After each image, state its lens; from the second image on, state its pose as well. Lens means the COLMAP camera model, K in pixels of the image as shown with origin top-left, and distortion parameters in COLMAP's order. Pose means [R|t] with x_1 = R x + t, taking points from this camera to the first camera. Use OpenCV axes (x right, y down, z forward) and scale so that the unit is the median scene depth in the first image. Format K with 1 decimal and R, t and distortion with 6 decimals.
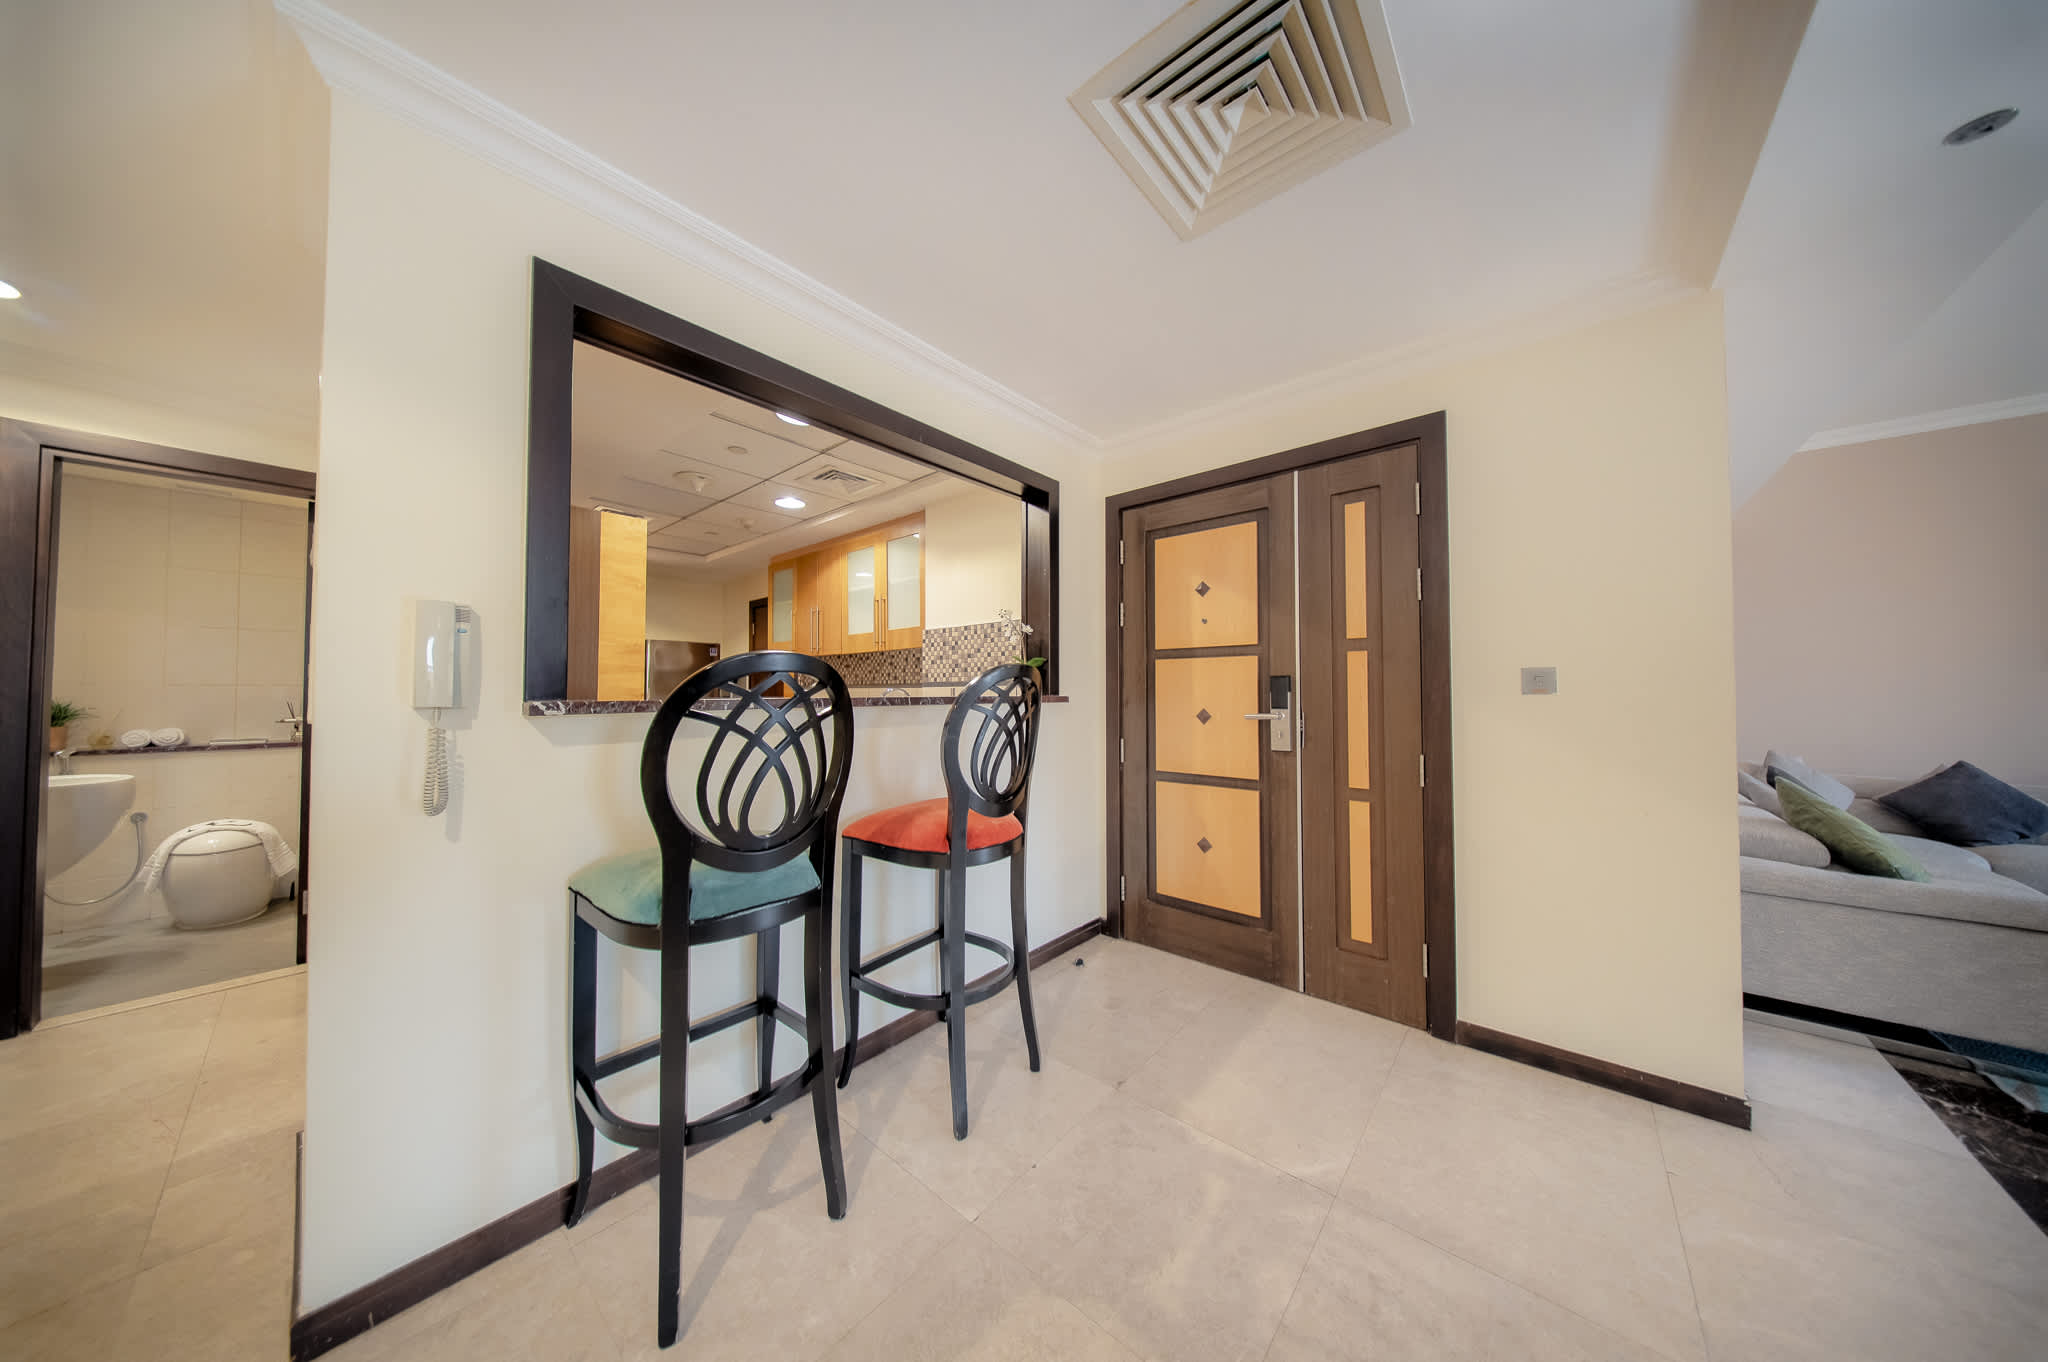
lens RADIAL K [[602.4, 0, 1021.1], [0, 602.4, 681.7], [0, 0, 1]] dist [0.000027, -0.000033]
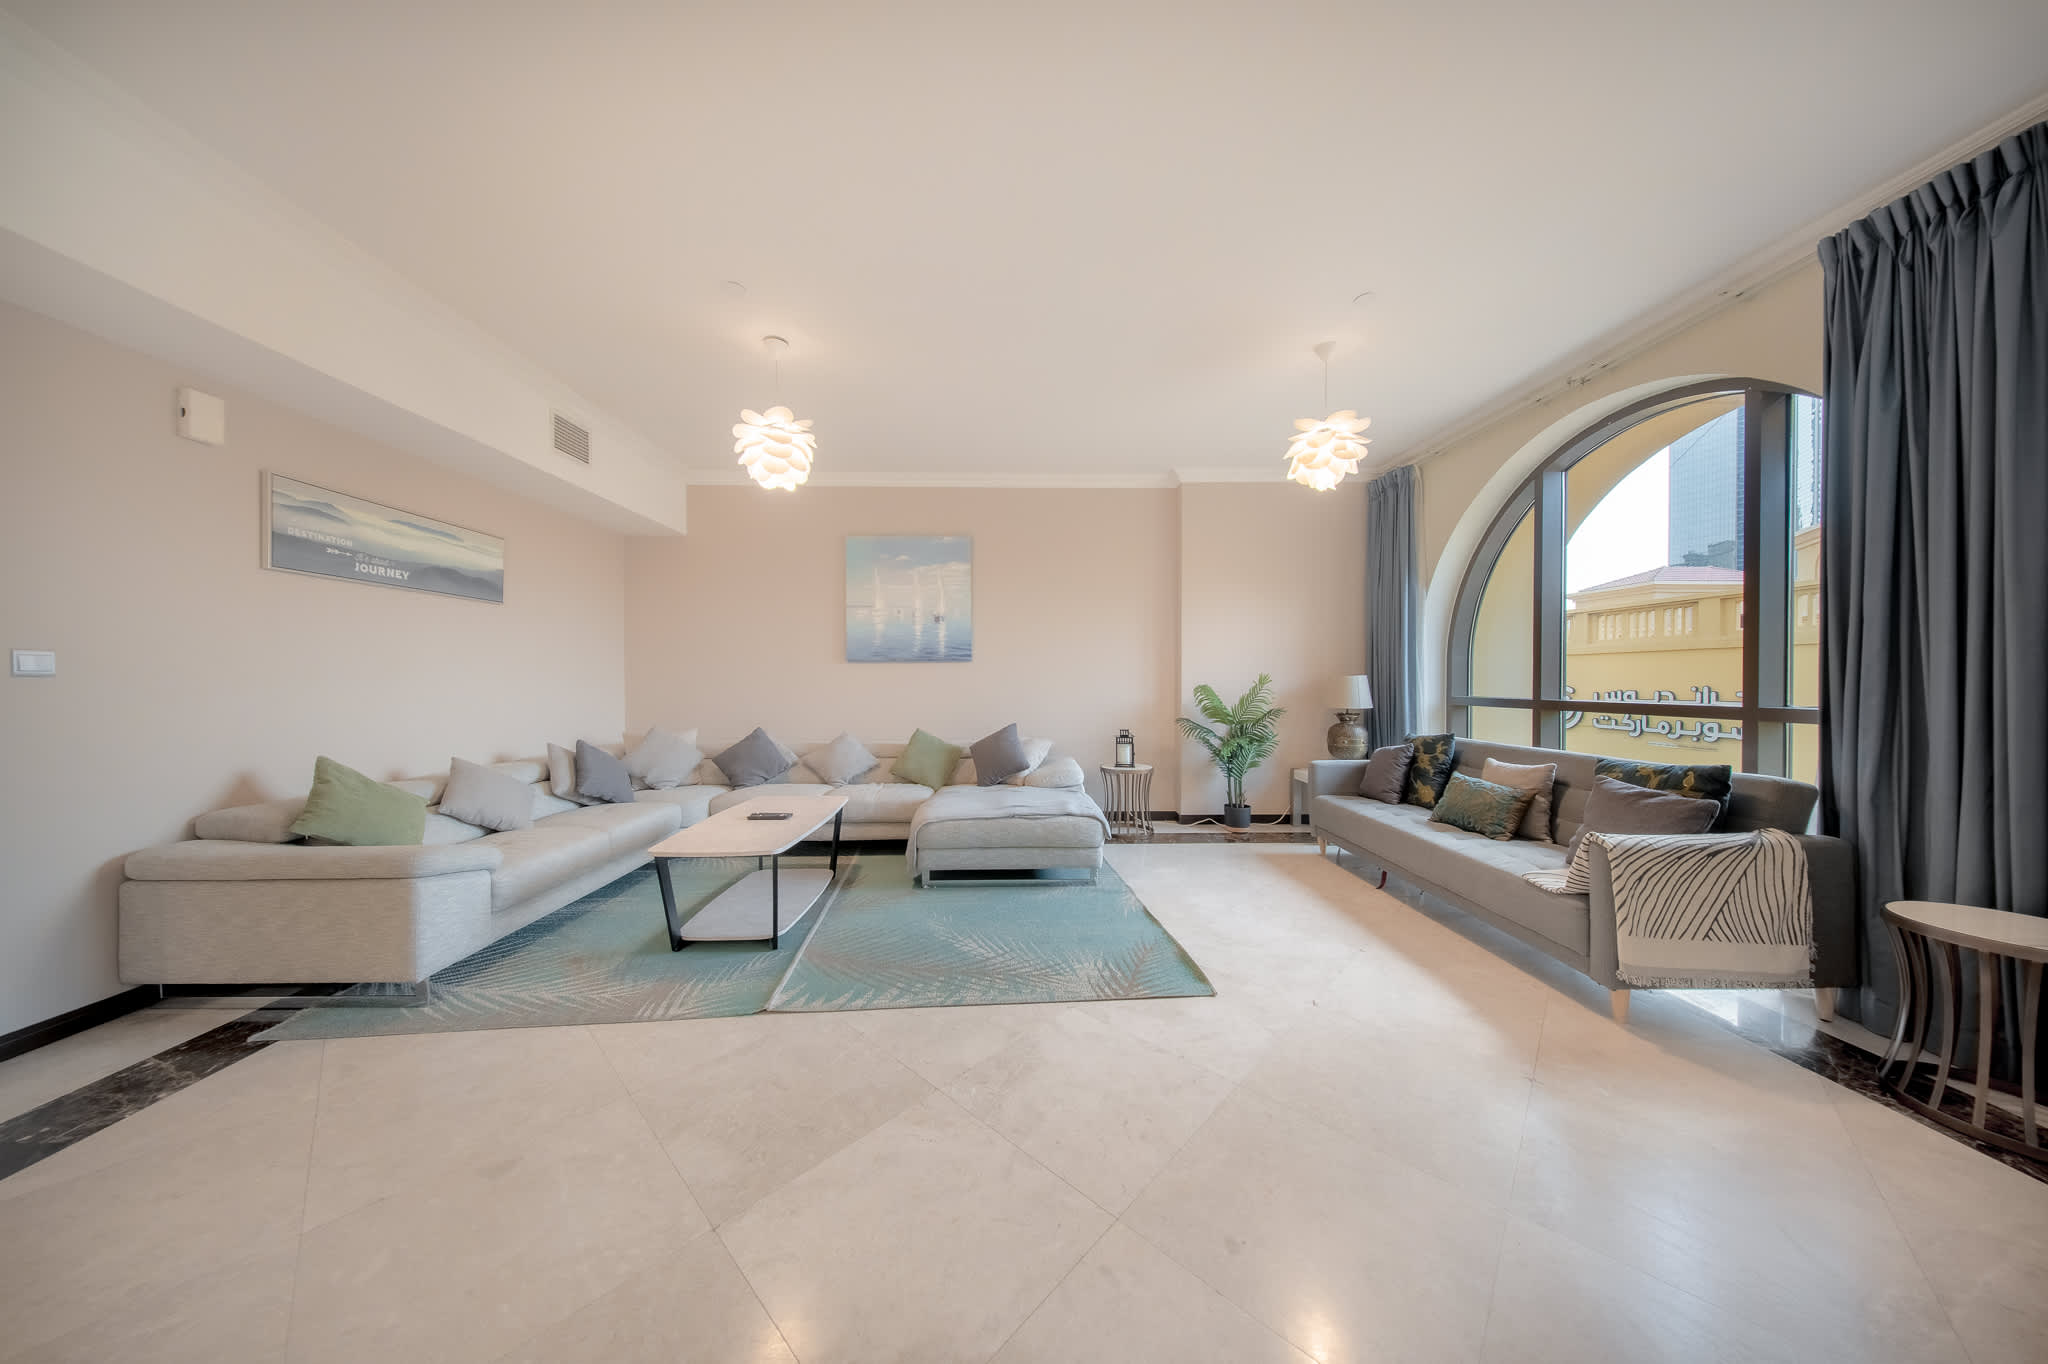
lens RADIAL K [[614.8, 0, 1017.7], [0, 614.8, 685.7], [0, 0, 1]] dist [0.000326, -0.000066]
pose [[0.740780, -0.003706, 0.671737, 1.812774], [-0.015405, 0.999628, 0.022504, -0.008071], [-0.671571, -0.027018, 0.740447, -0.743838]]
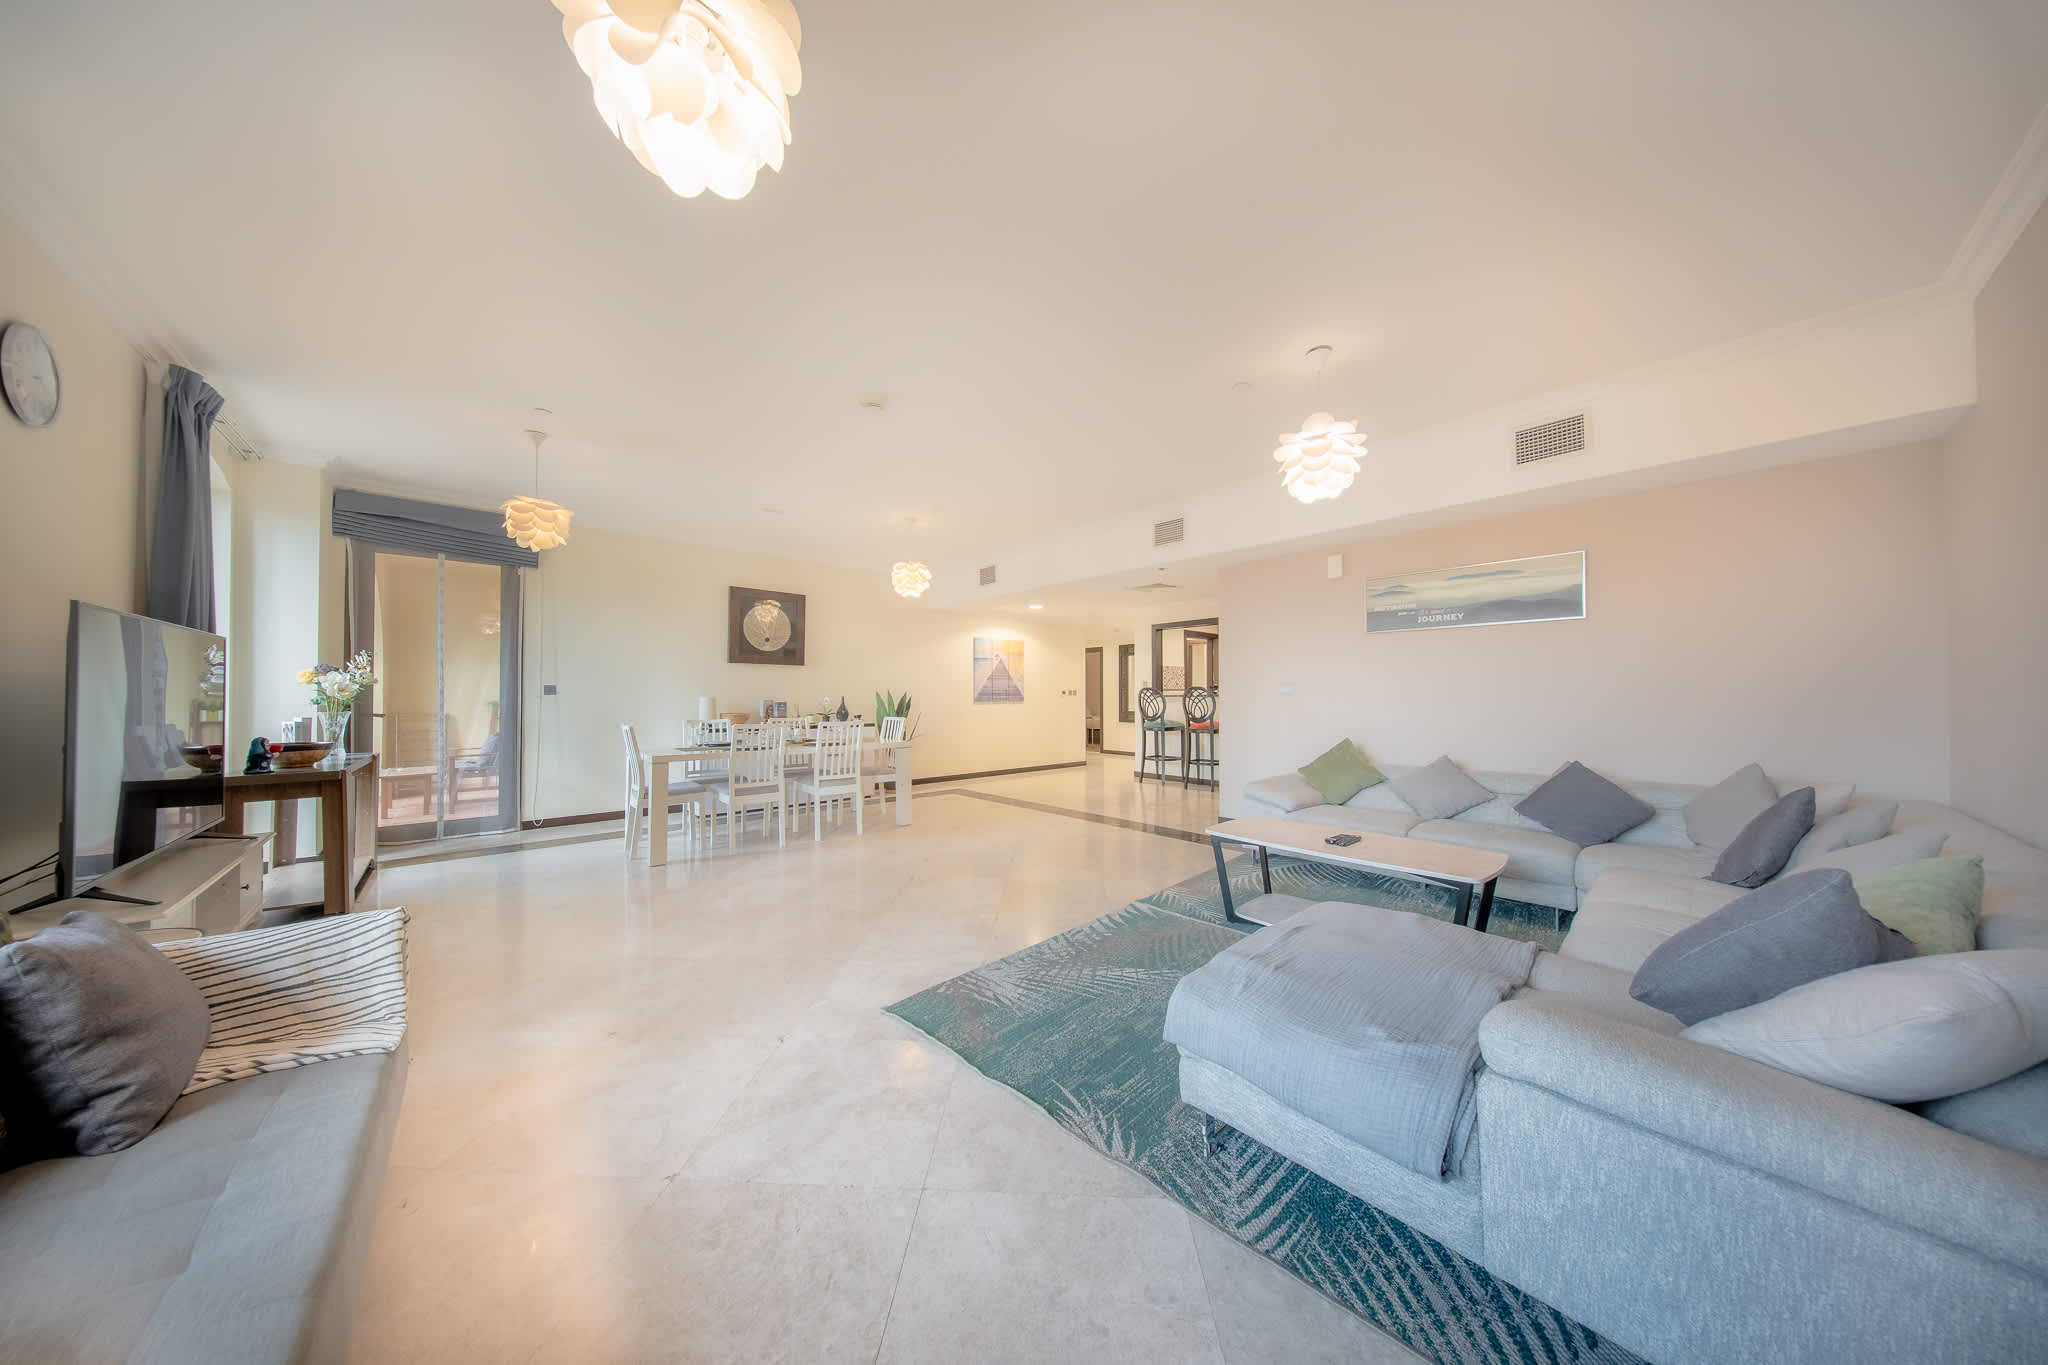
lens RADIAL K [[605.0, 0, 1025.9], [0, 605.0, 686.8], [0, 0, 1]] dist [0.001579, 0.000021]
pose [[-0.117557, -0.011821, -0.992996, 4.054594], [0.024163, 0.999599, -0.014760, 0.006264], [0.992772, -0.025729, -0.117225, 0.306427]]
